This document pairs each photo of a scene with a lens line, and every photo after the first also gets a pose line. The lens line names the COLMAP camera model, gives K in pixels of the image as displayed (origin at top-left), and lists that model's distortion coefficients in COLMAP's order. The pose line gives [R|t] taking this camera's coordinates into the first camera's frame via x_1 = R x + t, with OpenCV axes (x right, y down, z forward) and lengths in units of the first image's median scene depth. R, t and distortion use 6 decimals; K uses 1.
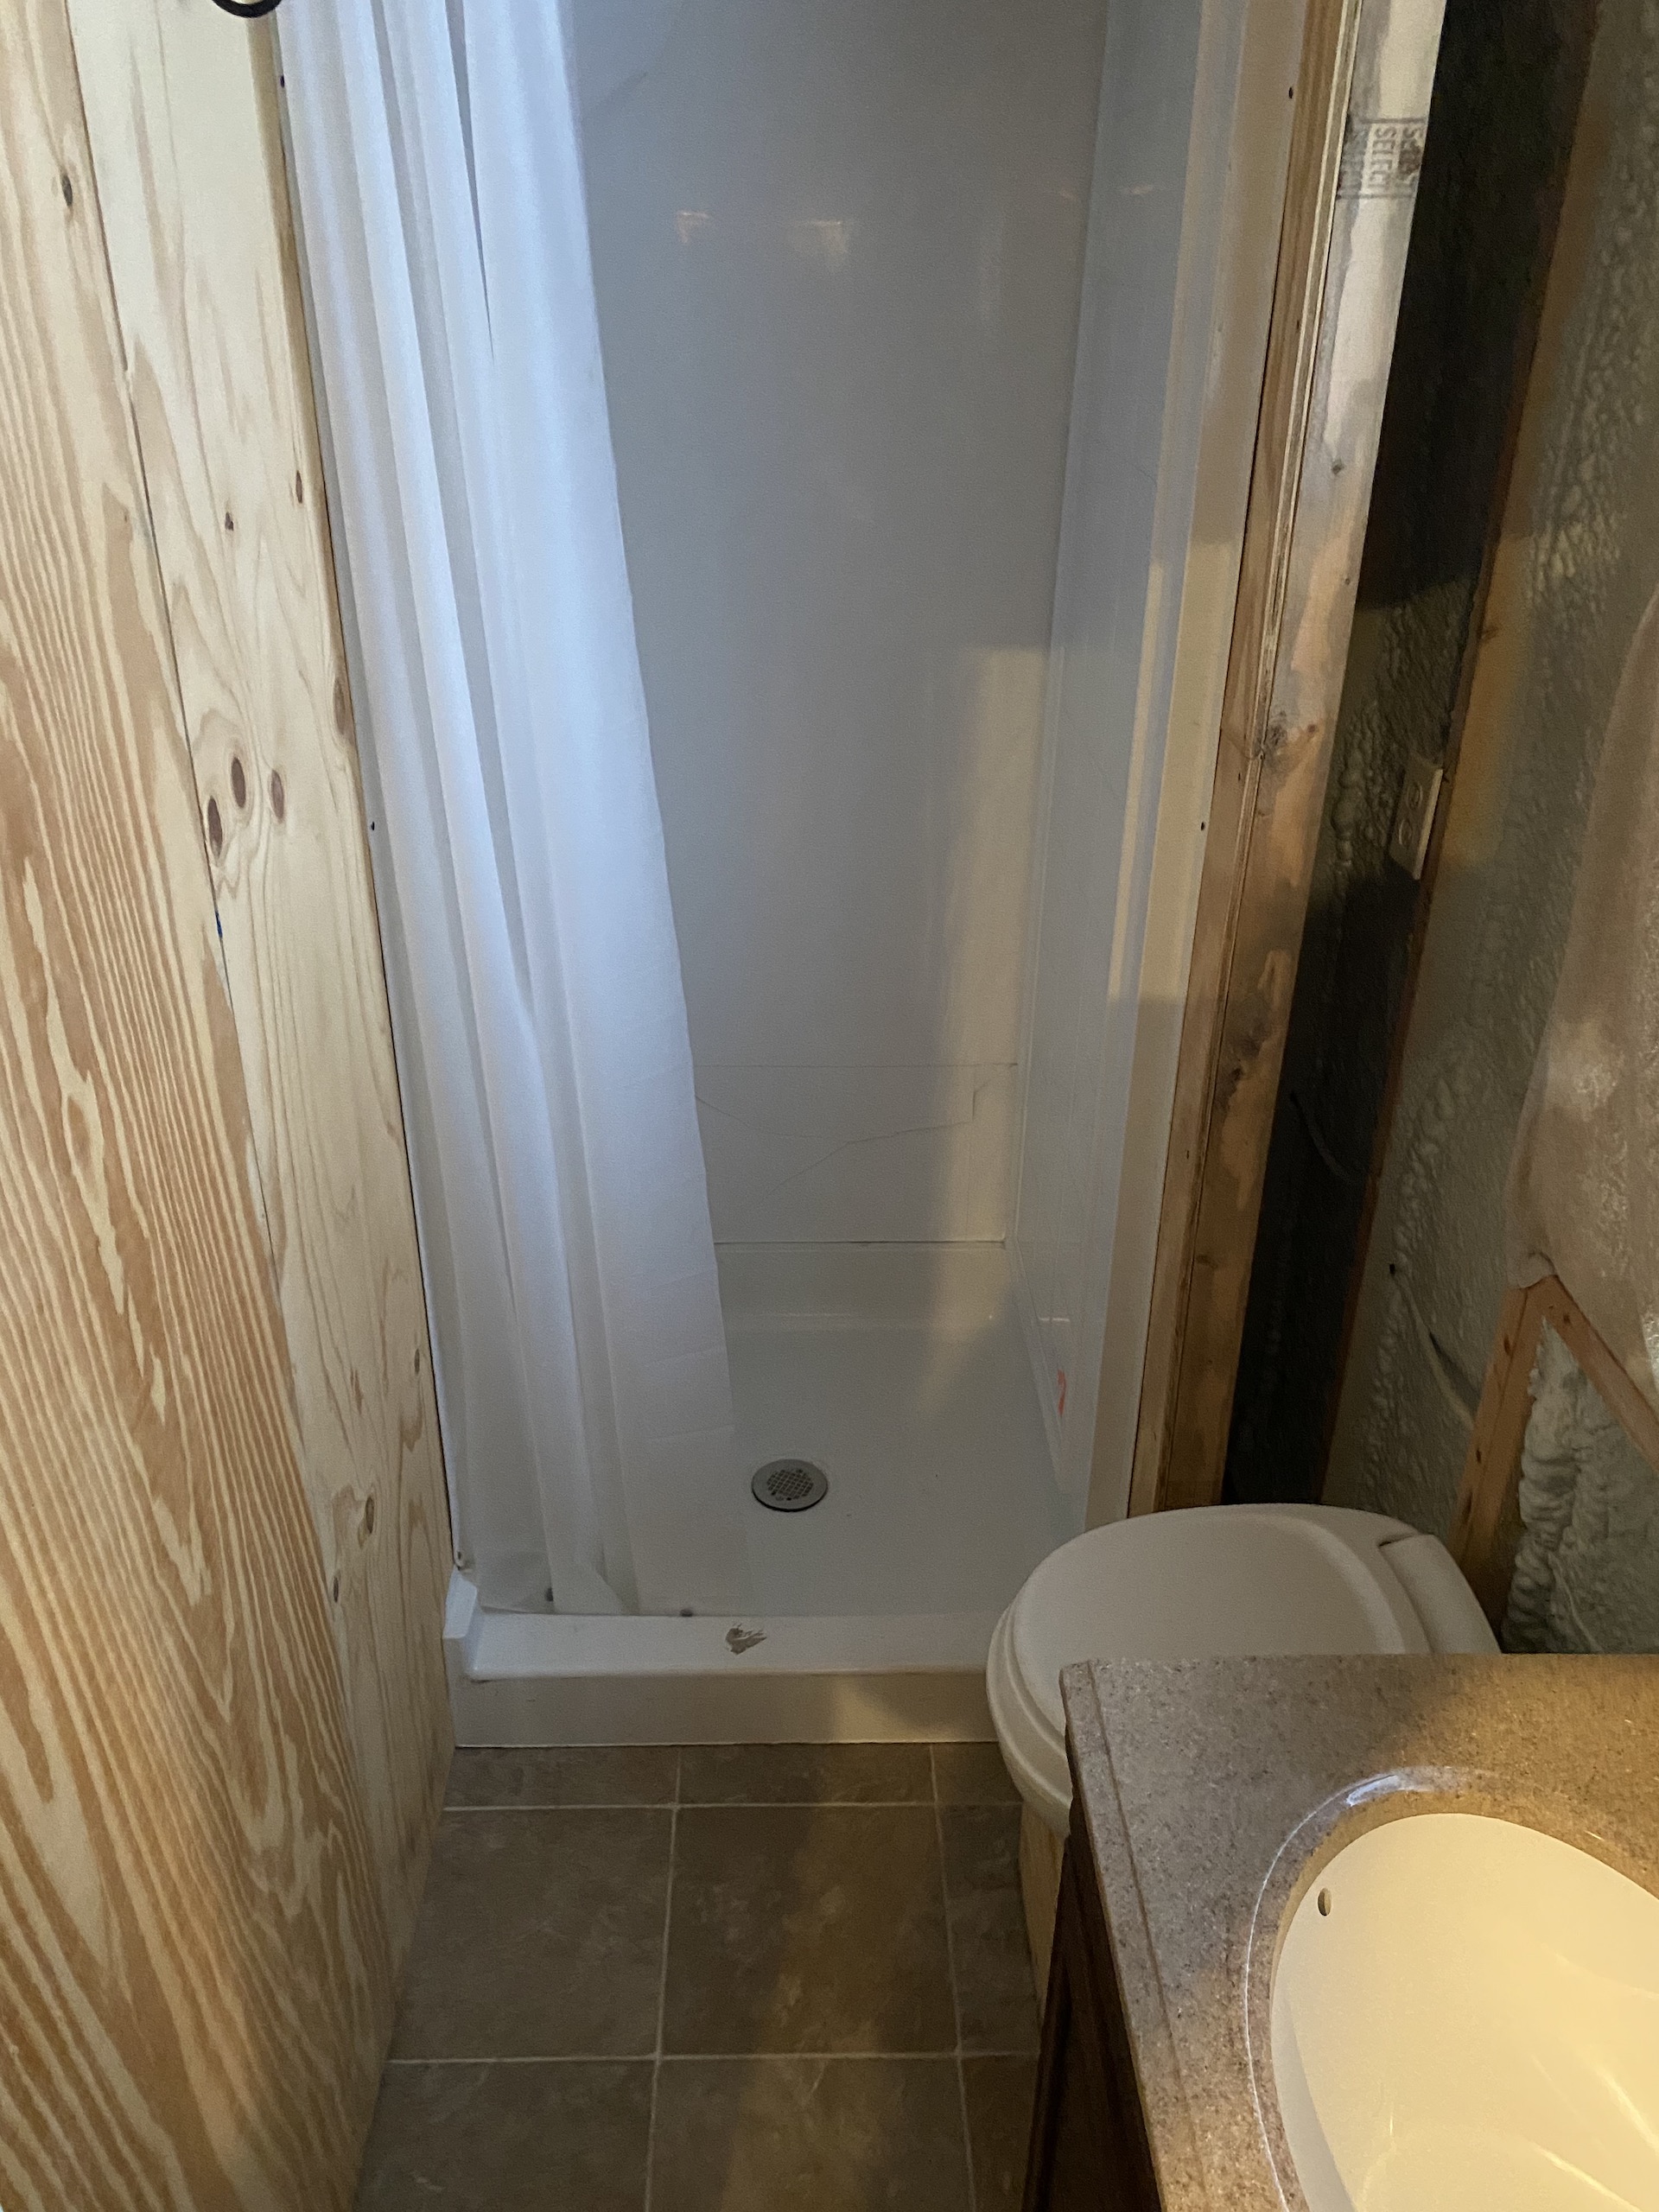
lens RADIAL K [[1768.6, 0, 864.2], [0, 1768.6, 1105.3], [0, 0, 1]] dist [-0.049819, 0.111578]
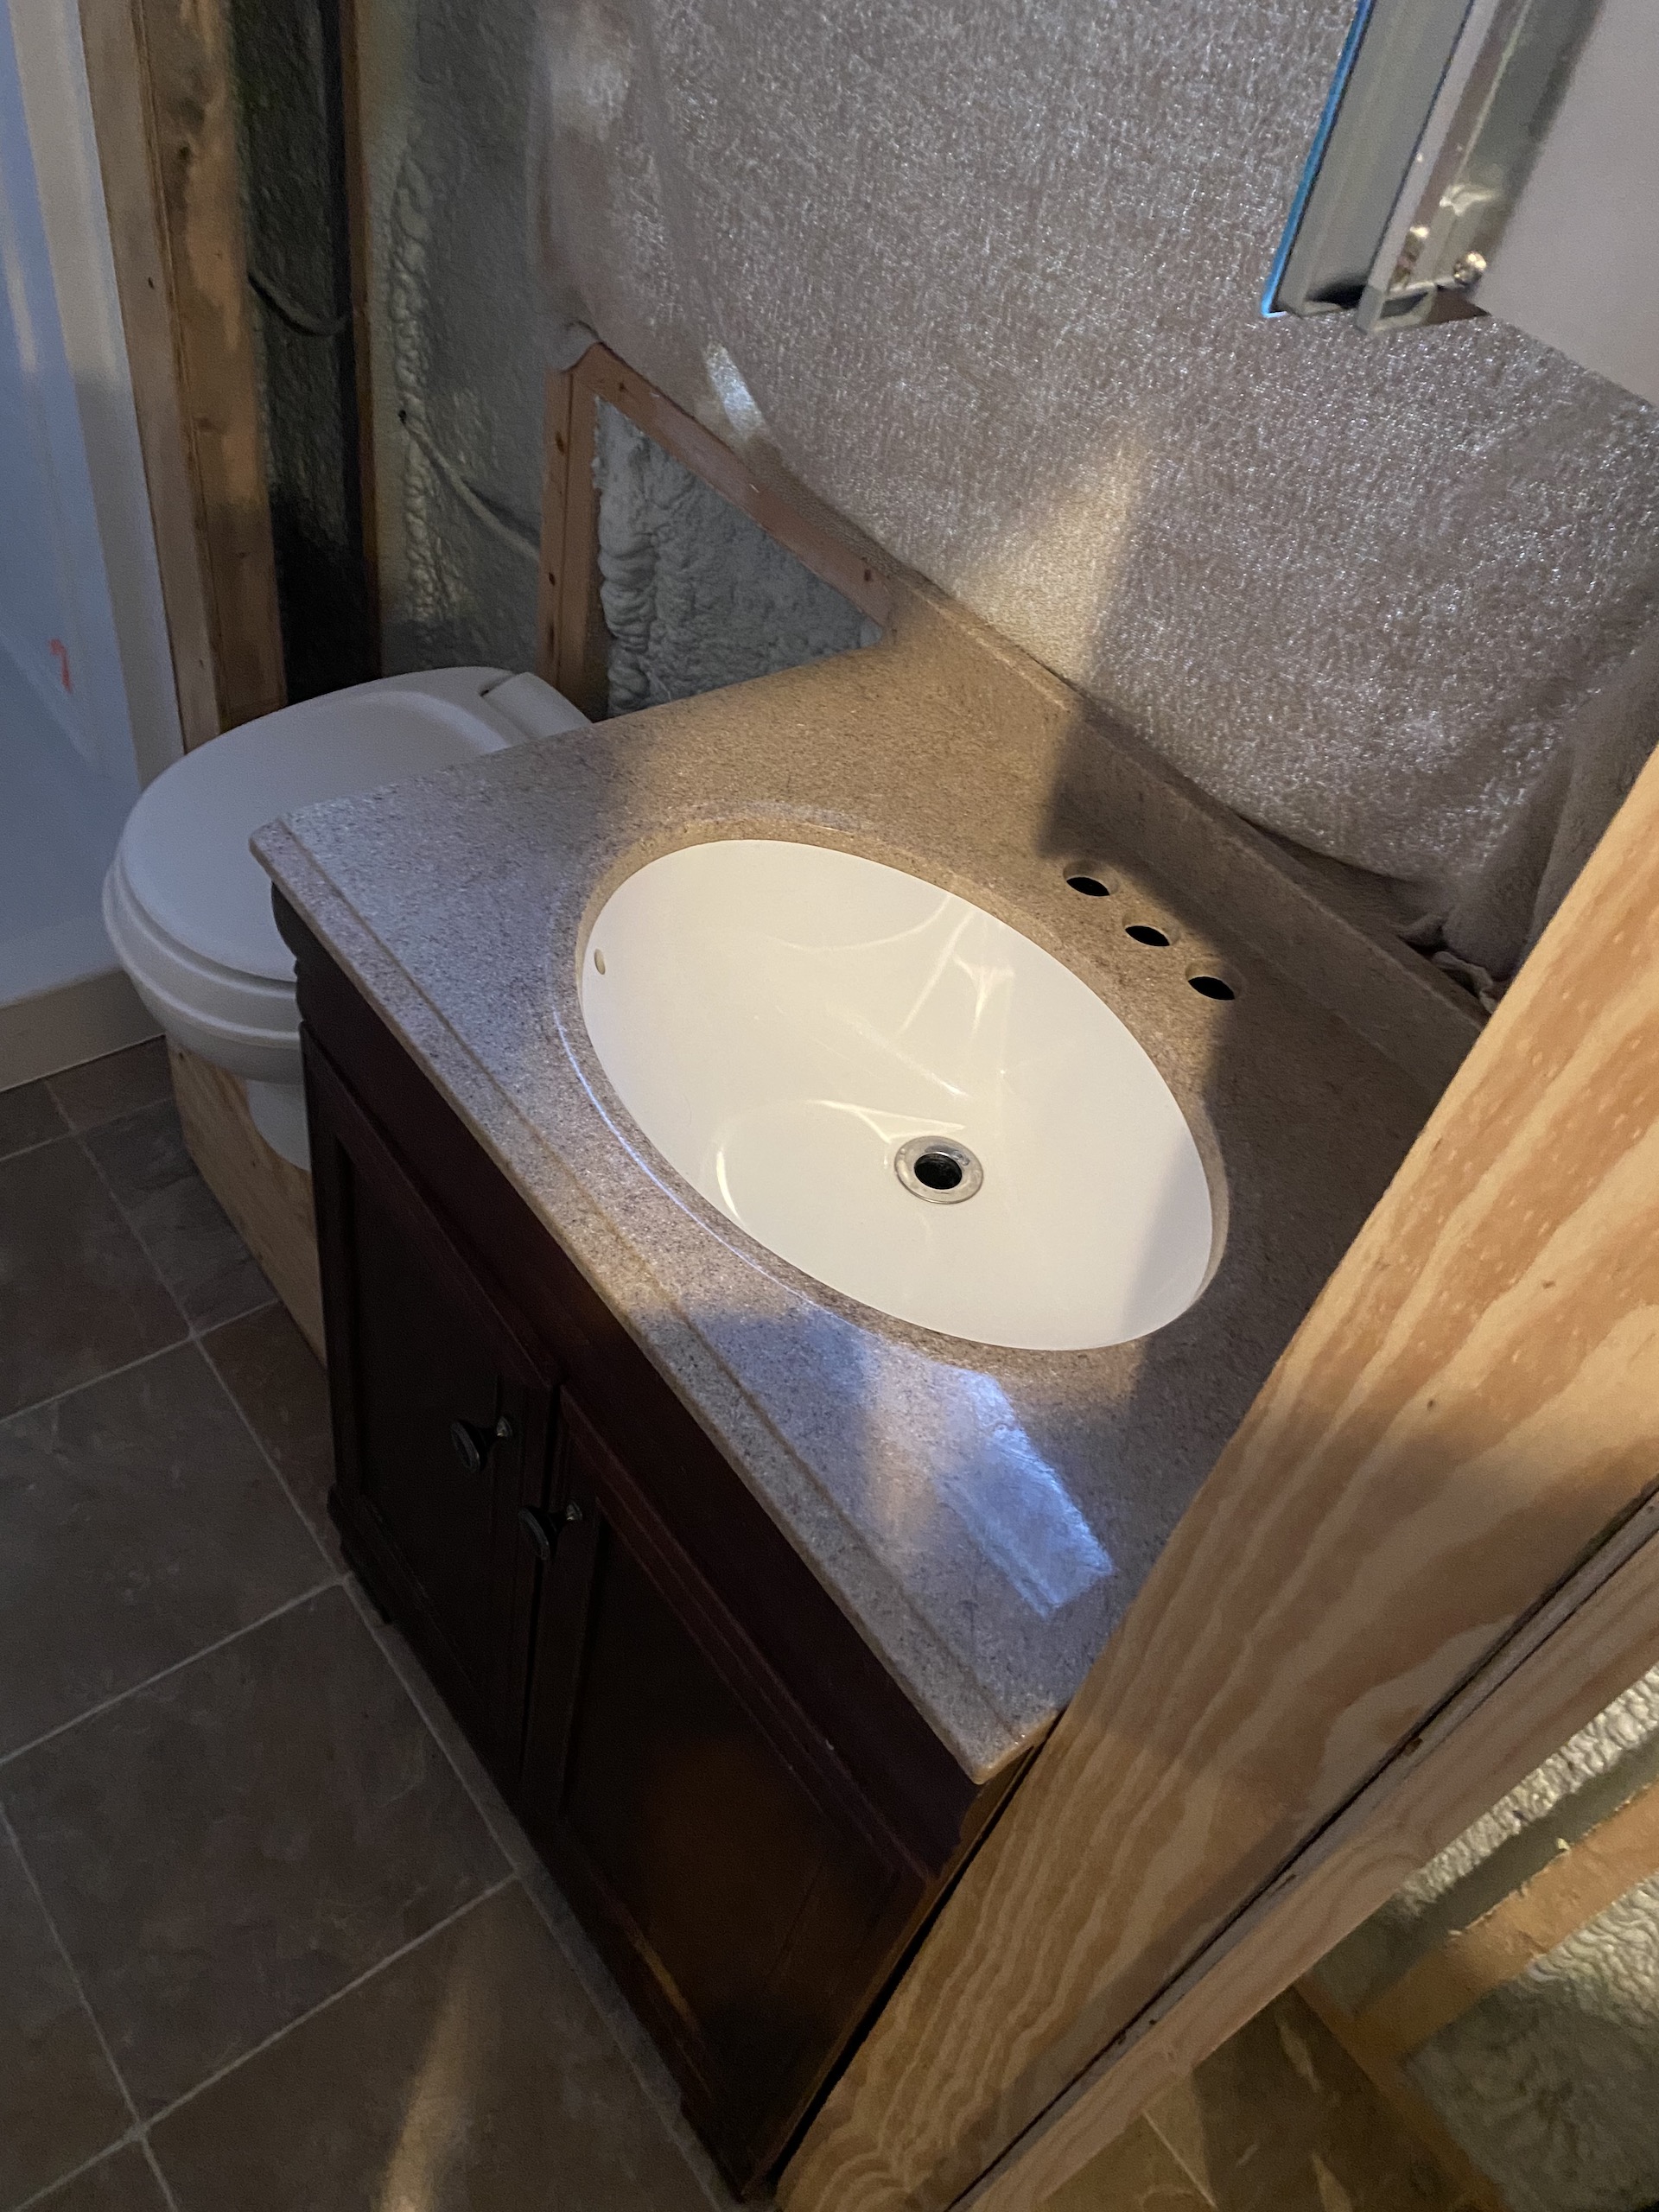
lens RADIAL K [[1678.6, 0, 827.9], [0, 1678.6, 1081.2], [0, 0, 1]] dist [0.021849, -0.011272]
pose [[0.806001, -0.347047, 0.479501, -0.079510], [0.152422, 0.904455, 0.398407, 0.112663], [-0.571953, -0.248030, 0.781889, 0.122656]]
